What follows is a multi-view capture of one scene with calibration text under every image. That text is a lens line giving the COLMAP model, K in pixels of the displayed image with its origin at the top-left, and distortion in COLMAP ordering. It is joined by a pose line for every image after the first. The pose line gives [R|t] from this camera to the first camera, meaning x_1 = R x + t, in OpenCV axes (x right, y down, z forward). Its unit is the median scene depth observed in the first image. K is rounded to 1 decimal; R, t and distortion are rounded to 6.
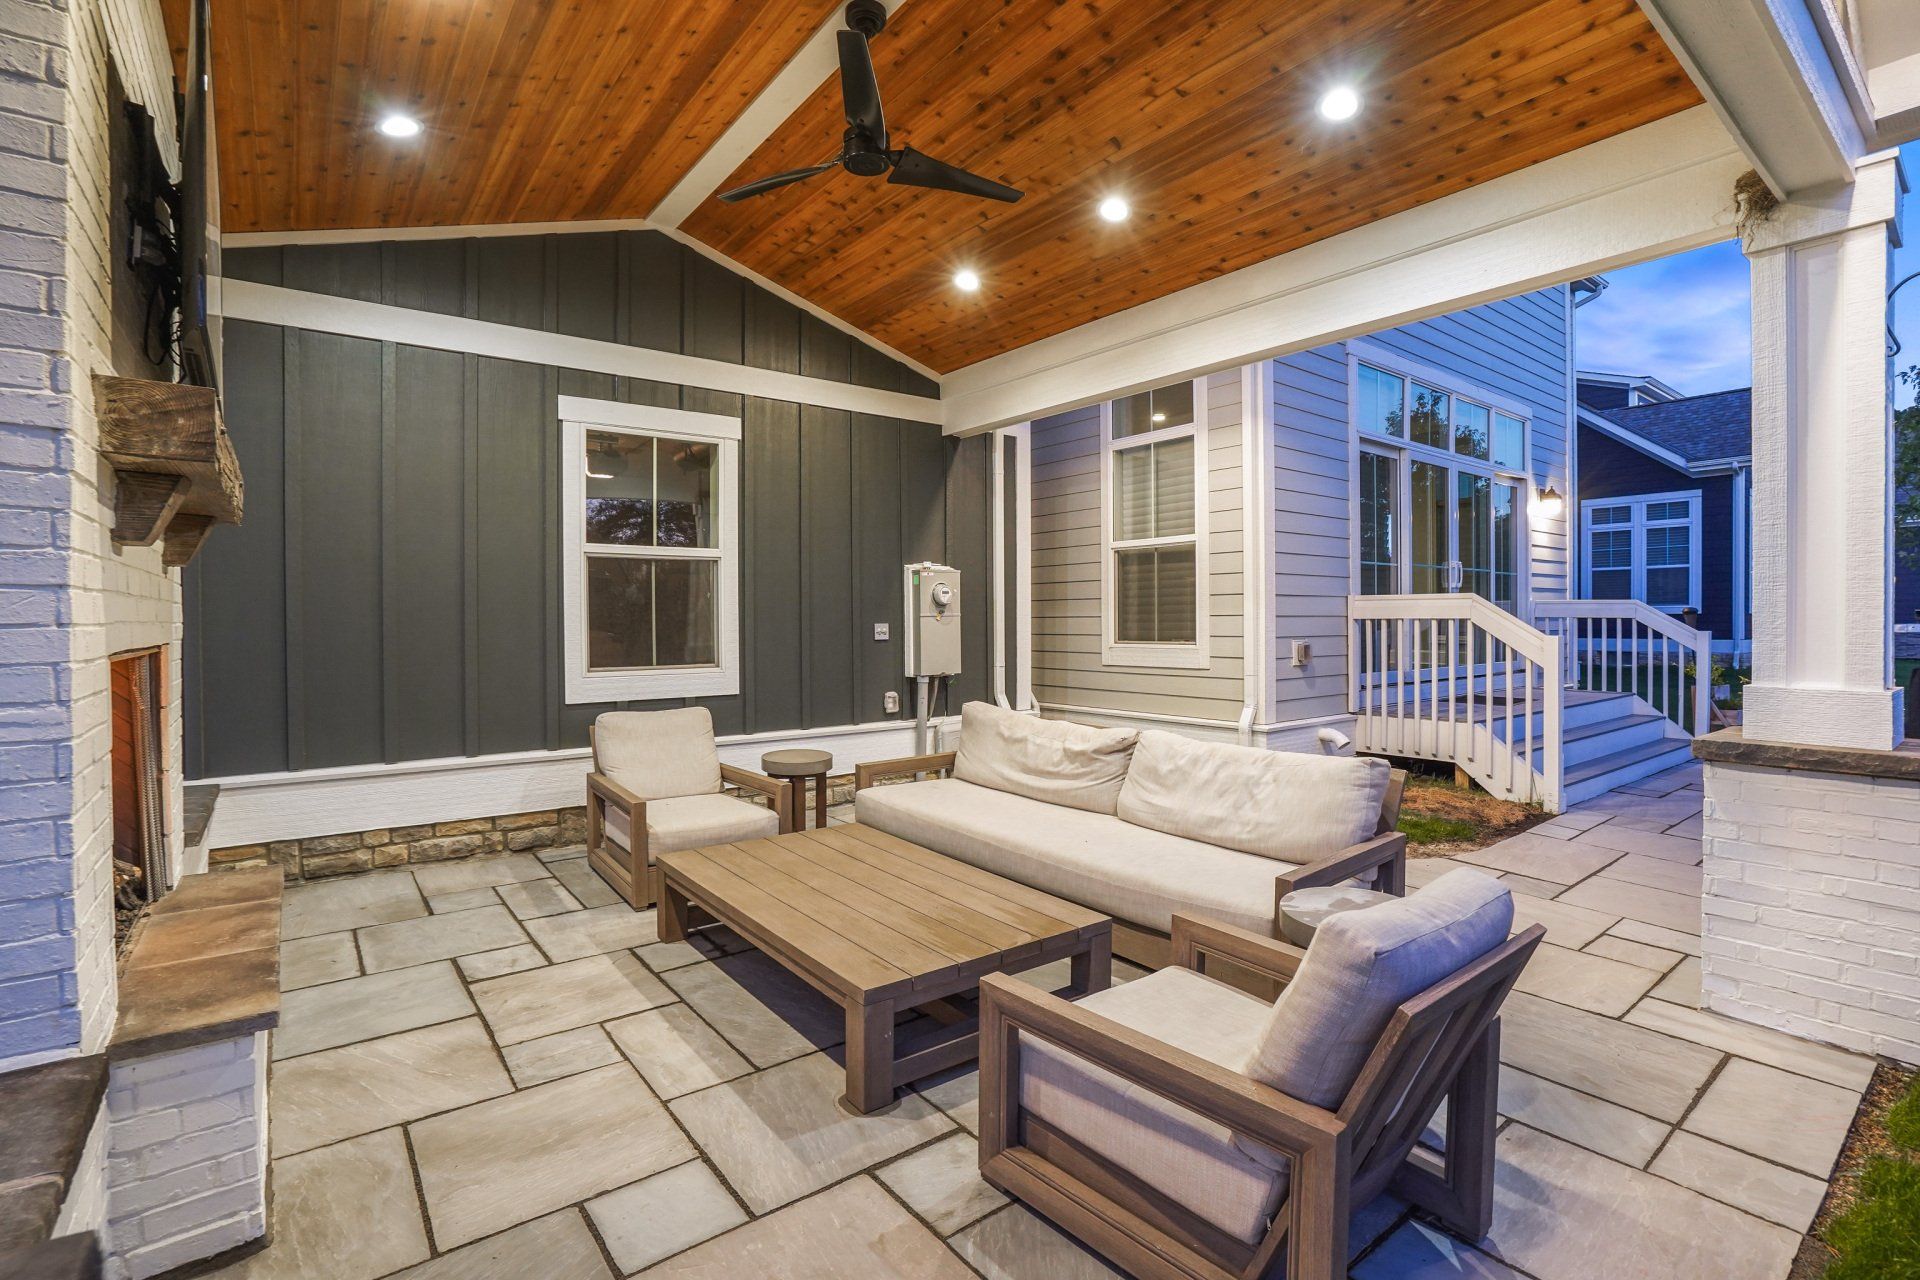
lens RADIAL K [[884.0, 0, 955.3], [0, 884.0, 624.8], [0, 0, 1]] dist [-0.066431, 0.025366]
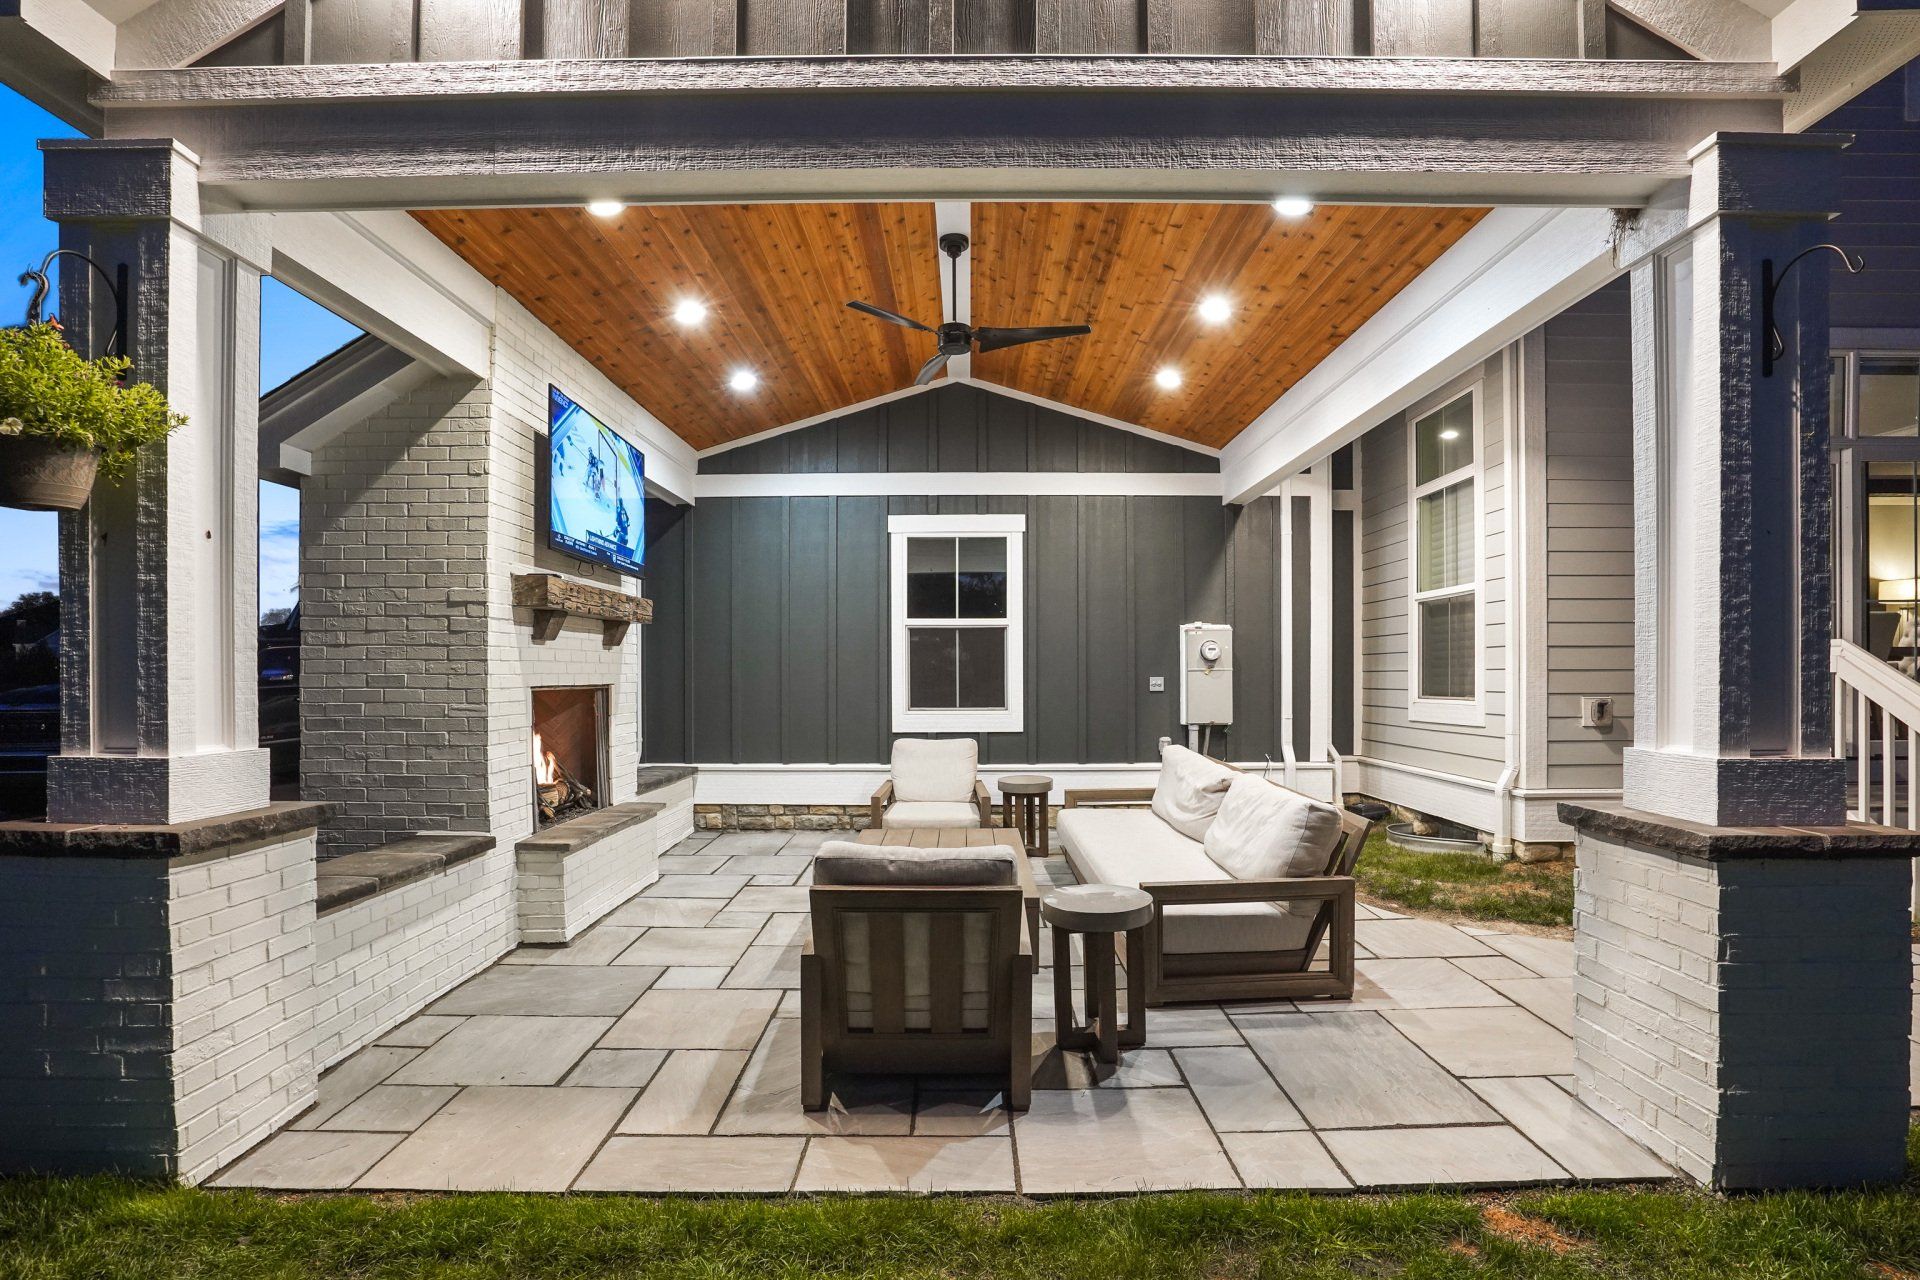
lens RADIAL K [[886.5, 0, 965.3], [0, 886.5, 674.5], [0, 0, 1]] dist [-0.054986, 0.001036]
pose [[0.795625, 0.002222, -0.605786, 0.558152], [-0.005423, 0.999979, -0.003454, 0.000912], [0.605766, 0.006034, 0.795620, -0.085657]]
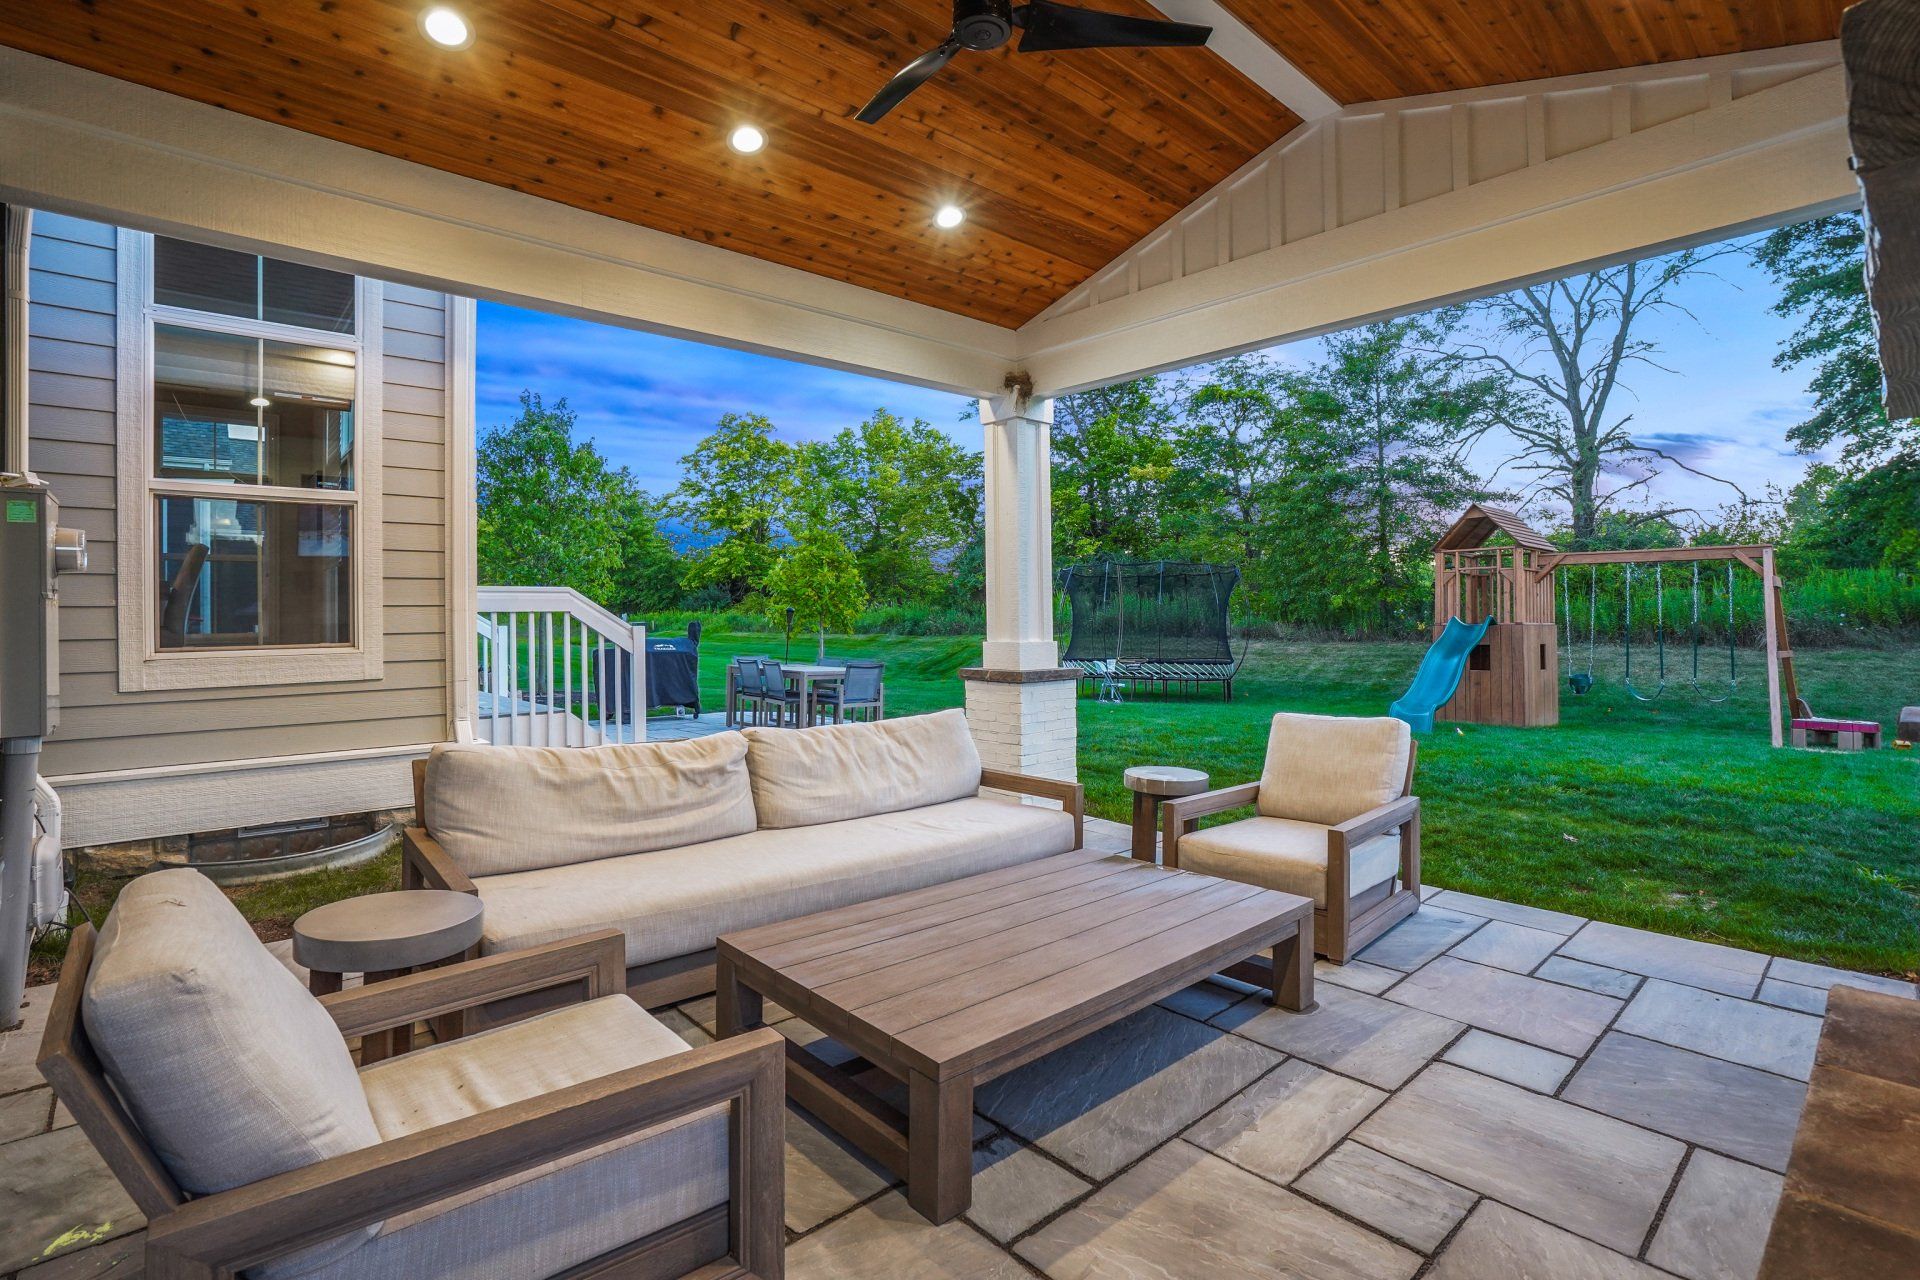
lens RADIAL K [[909.8, 0, 952.8], [0, 909.8, 592.9], [0, 0, 1]] dist [-0.064468, 0.022452]
pose [[-0.073080, 0.029215, 0.996898, -0.656270], [0.014048, 0.999502, -0.028262, 0.009527], [-0.997227, 0.011939, -0.073454, 0.786072]]
